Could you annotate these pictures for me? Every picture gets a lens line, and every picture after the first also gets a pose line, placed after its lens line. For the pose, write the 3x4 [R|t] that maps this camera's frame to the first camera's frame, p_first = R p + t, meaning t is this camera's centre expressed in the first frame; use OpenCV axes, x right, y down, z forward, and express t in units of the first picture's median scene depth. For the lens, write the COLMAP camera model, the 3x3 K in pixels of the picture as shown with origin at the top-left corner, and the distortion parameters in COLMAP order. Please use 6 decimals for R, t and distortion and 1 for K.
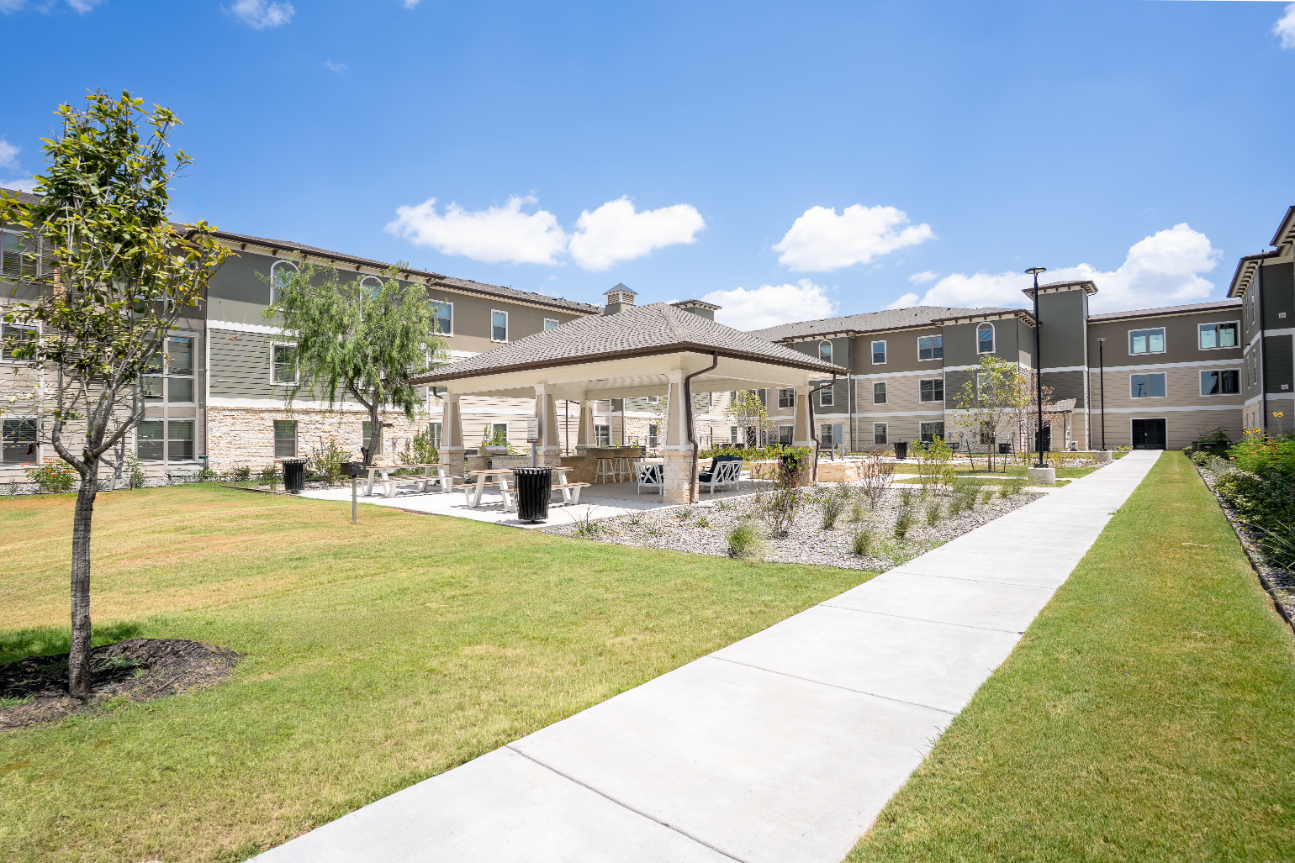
lens RADIAL K [[631.9, 0, 647.8], [0, 631.9, 430.4], [0, 0, 1]] dist [-0.026045, 0.001142]
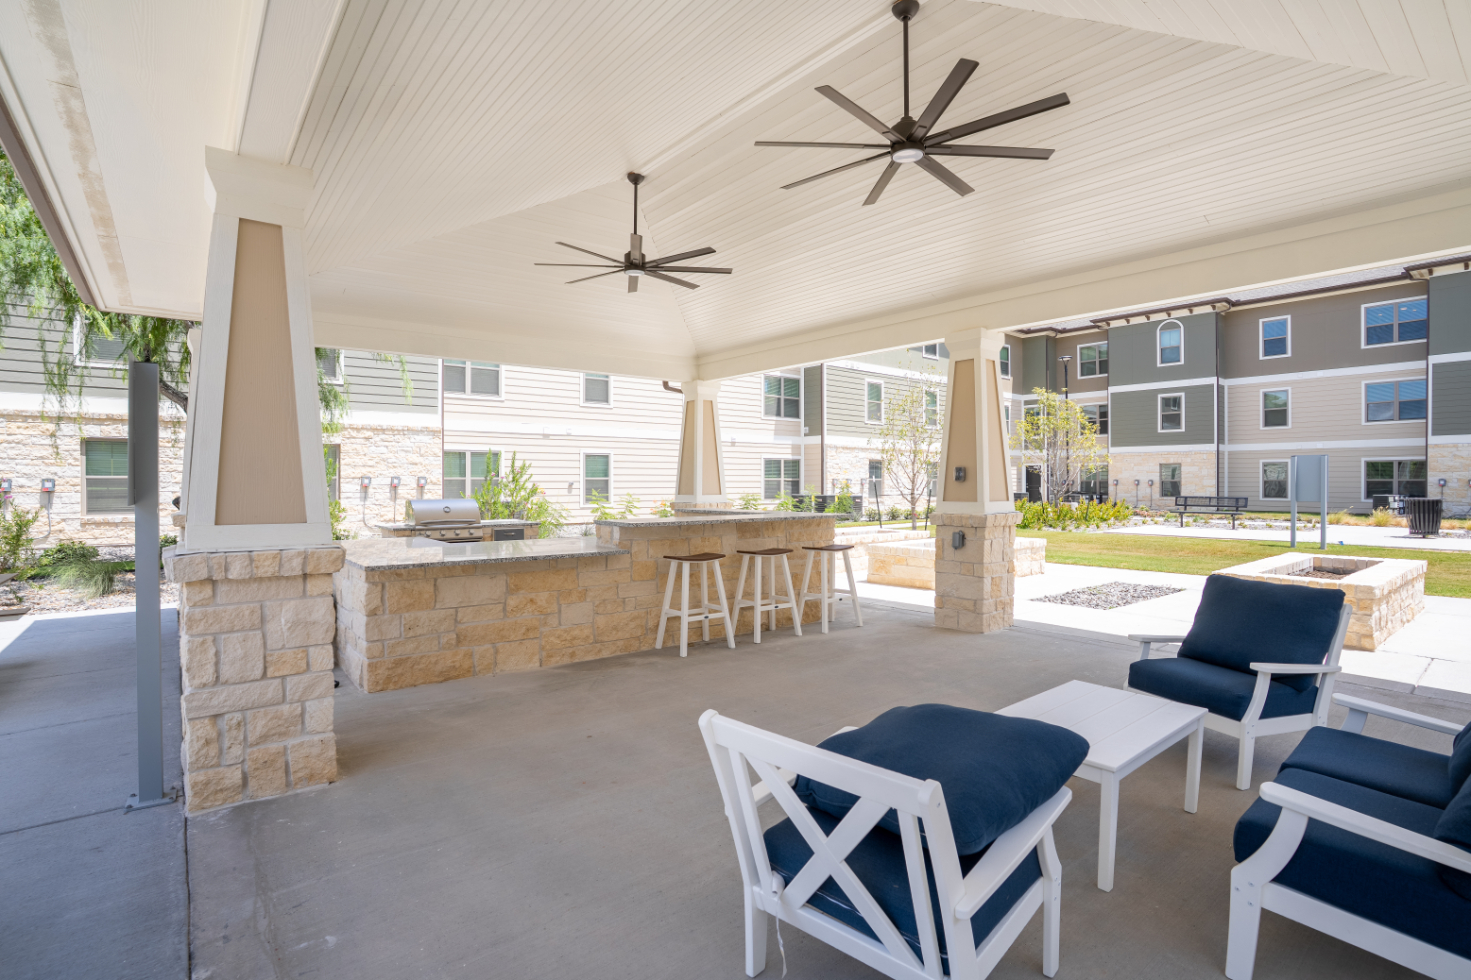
lens RADIAL K [[717.8, 0, 742.4], [0, 717.8, 486.1], [0, 0, 1]] dist [-0.026045, 0.001142]
pose [[0.985037, 0.011629, -0.171952, 0.001943], [-0.008412, 0.999776, 0.019427, 0.003881], [0.172140, -0.017690, 0.984914, 0.324253]]
